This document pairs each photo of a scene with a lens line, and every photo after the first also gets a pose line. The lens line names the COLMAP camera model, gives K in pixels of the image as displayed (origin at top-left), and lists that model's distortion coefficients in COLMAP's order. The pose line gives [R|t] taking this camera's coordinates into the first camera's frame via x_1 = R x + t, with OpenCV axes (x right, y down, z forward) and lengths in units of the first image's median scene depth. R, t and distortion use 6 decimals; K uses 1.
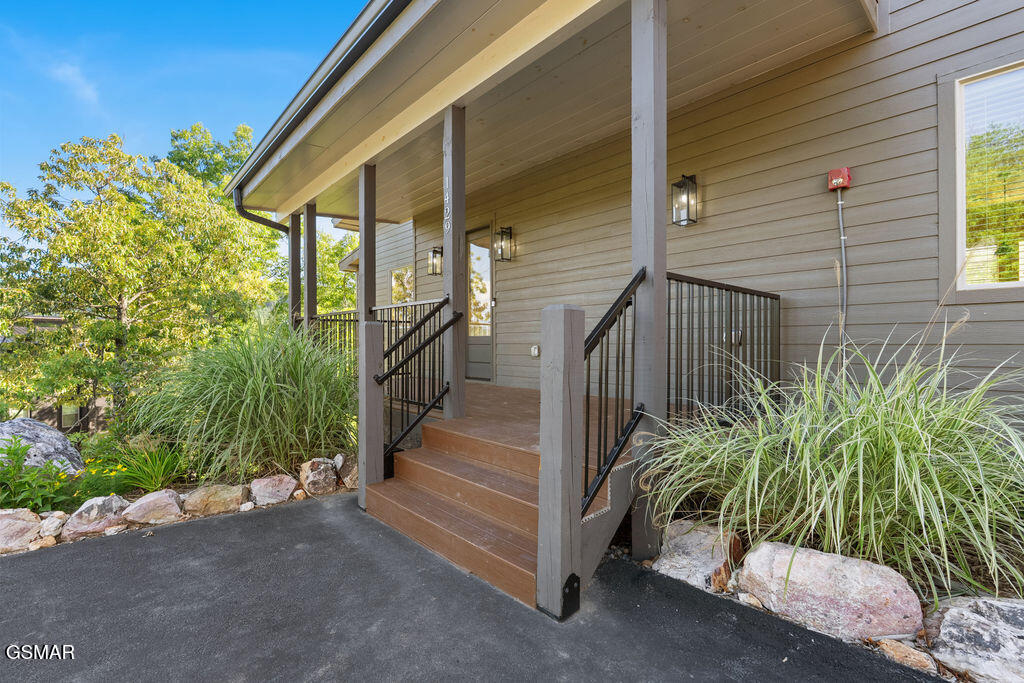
lens RADIAL K [[451.0, 0, 514.6], [0, 451.0, 343.8], [0, 0, 1]] dist [-0.011470, 0.000858]
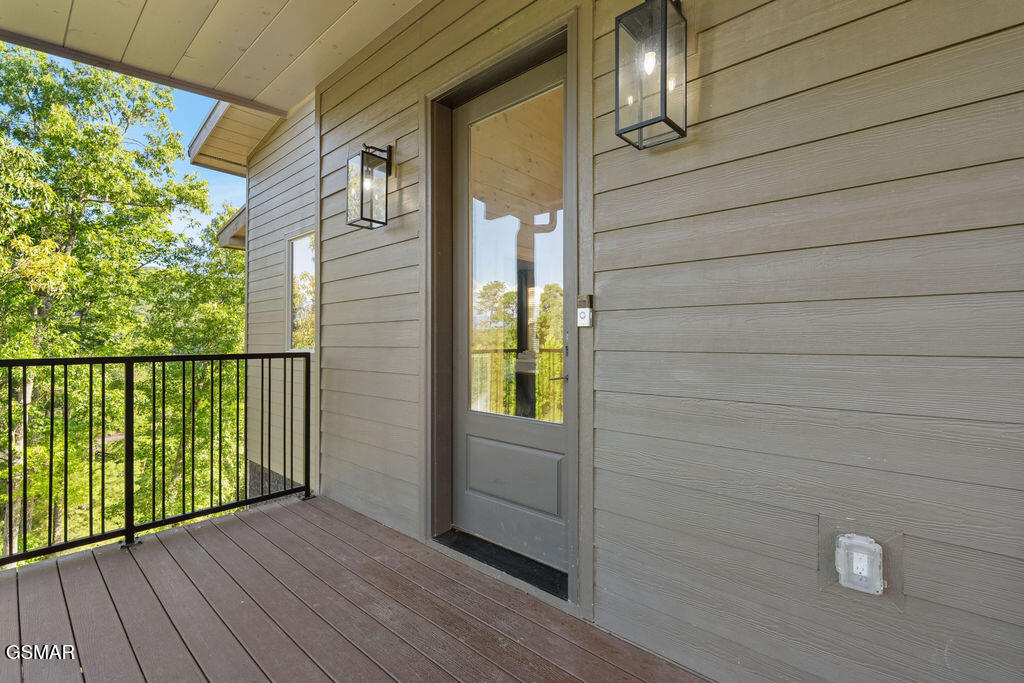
lens RADIAL K [[451.0, 0, 508.7], [0, 451.0, 339.1], [0, 0, 1]] dist [-0.011470, 0.000858]
pose [[0.995478, -0.005208, 0.094853, -0.104688], [0.005114, 0.999986, 0.001237, -0.068020], [-0.094859, -0.000747, 0.995490, 0.654536]]
